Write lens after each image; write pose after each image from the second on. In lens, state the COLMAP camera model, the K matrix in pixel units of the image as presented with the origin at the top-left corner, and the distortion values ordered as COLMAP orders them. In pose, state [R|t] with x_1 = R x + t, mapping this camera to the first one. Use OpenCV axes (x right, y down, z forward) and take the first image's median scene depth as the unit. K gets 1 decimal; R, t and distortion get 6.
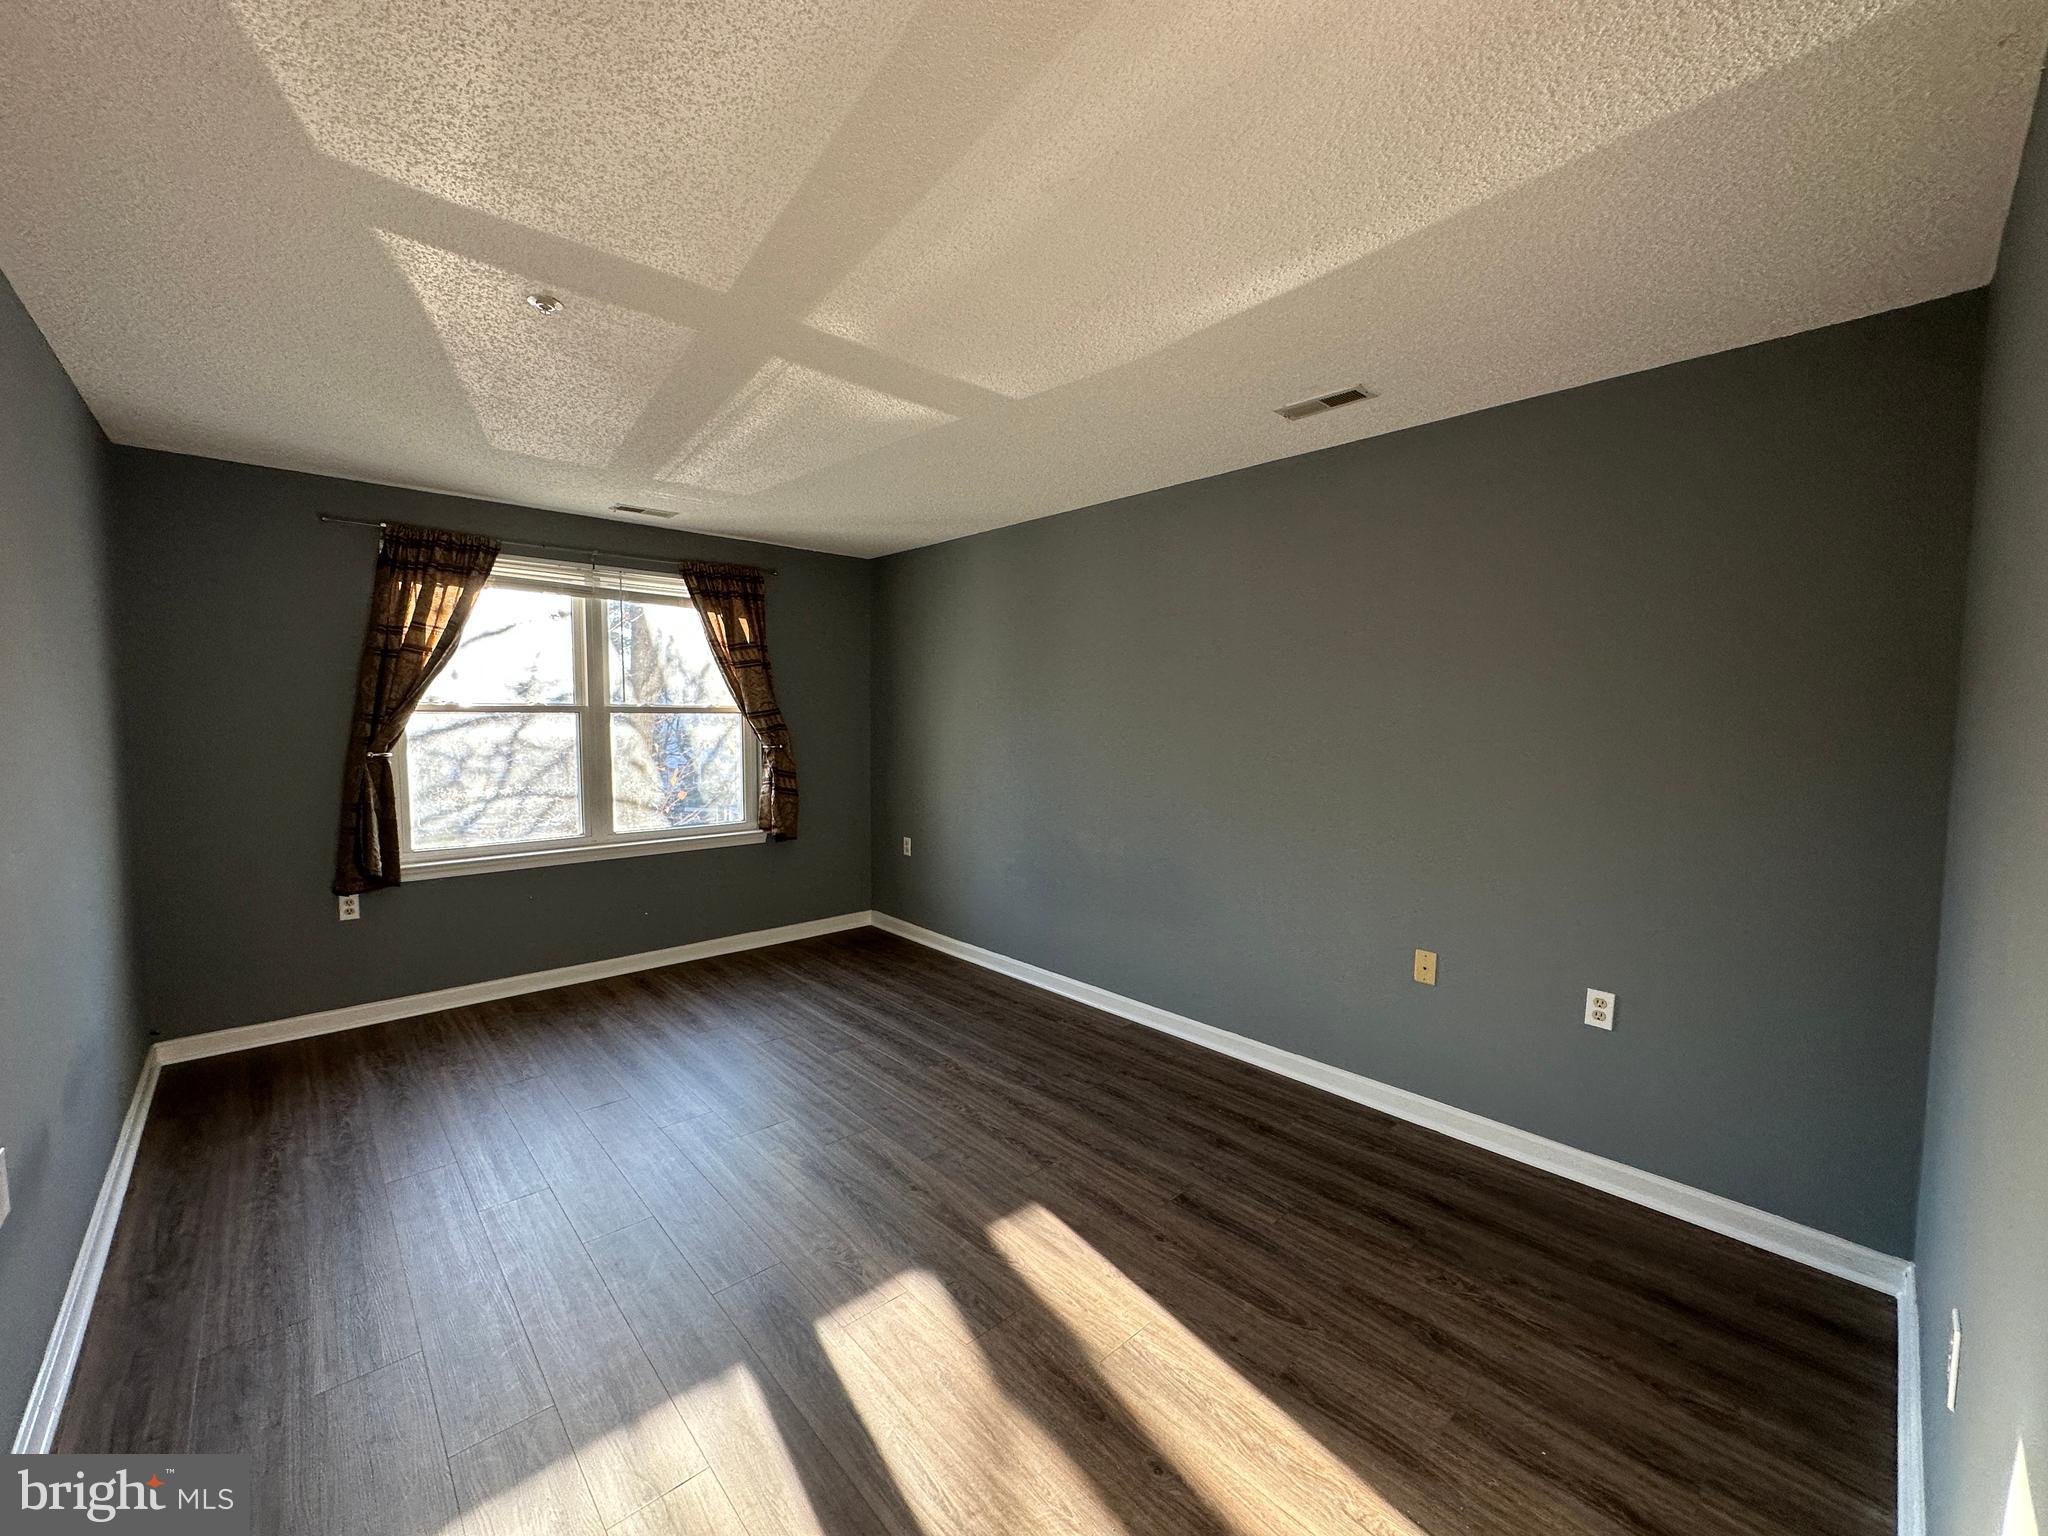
lens RADIAL K [[811.9, 0, 1021.8], [0, 811.9, 764.8], [0, 0, 1]] dist [0.000495, 0.000093]
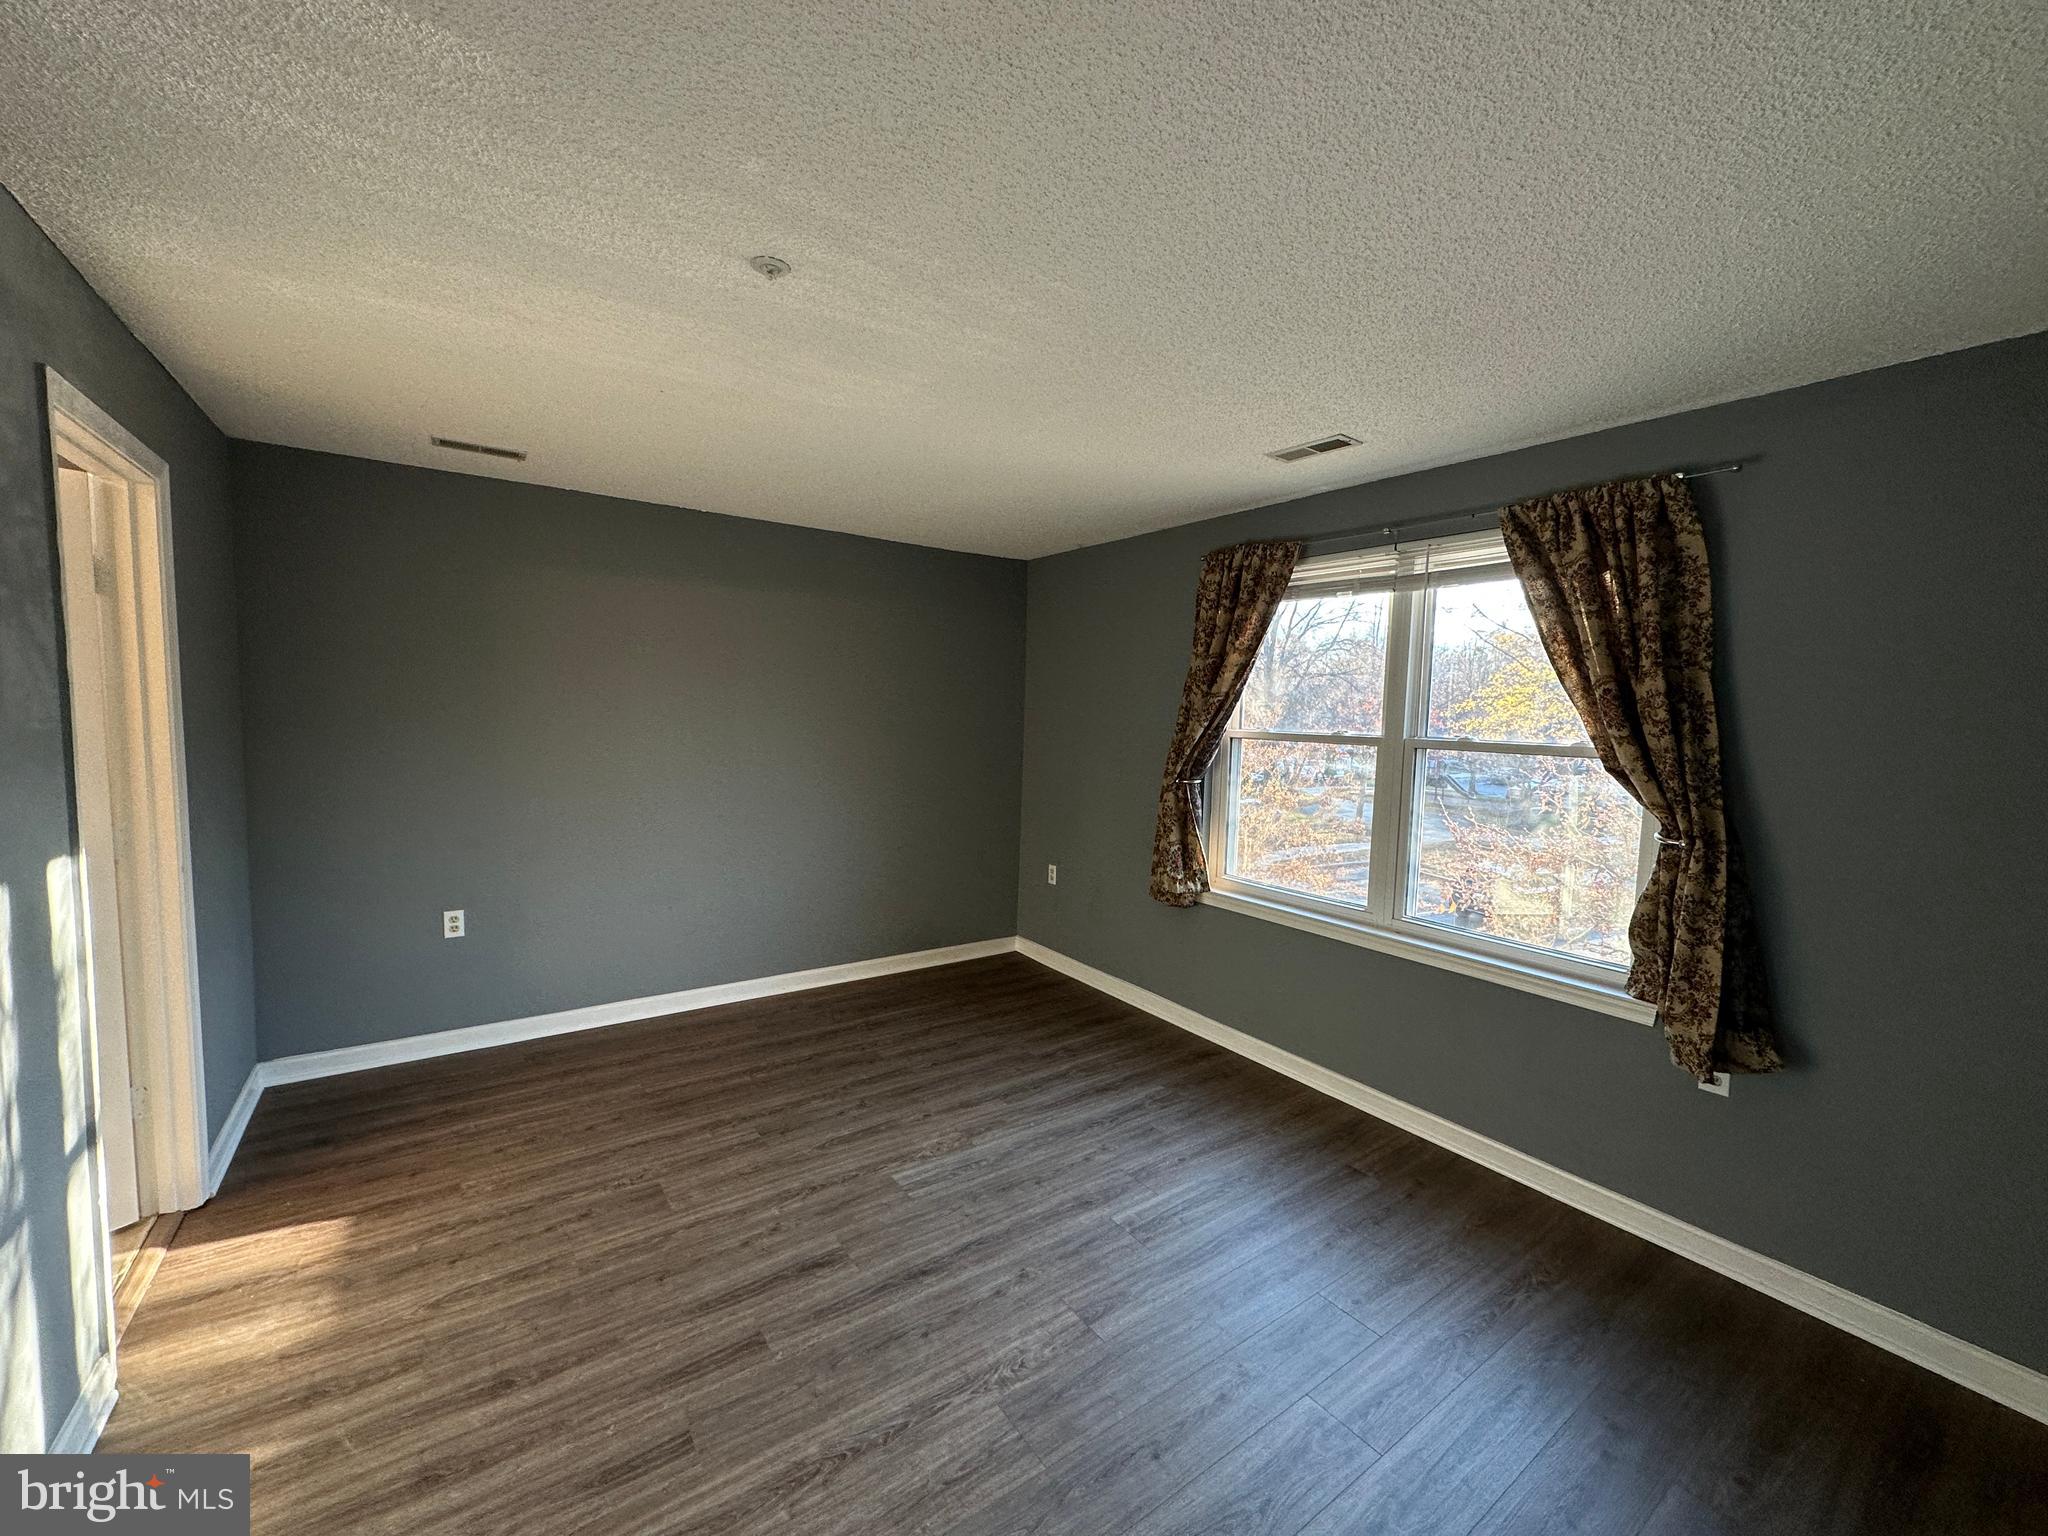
lens RADIAL K [[811.9, 0, 1021.8], [0, 811.9, 764.8], [0, 0, 1]] dist [0.000495, 0.000093]
pose [[-0.132618, 0.060256, -0.989334, 0.263557], [-0.094509, 0.992834, 0.073138, -0.075091], [0.986651, 0.103200, -0.125973, 0.823057]]
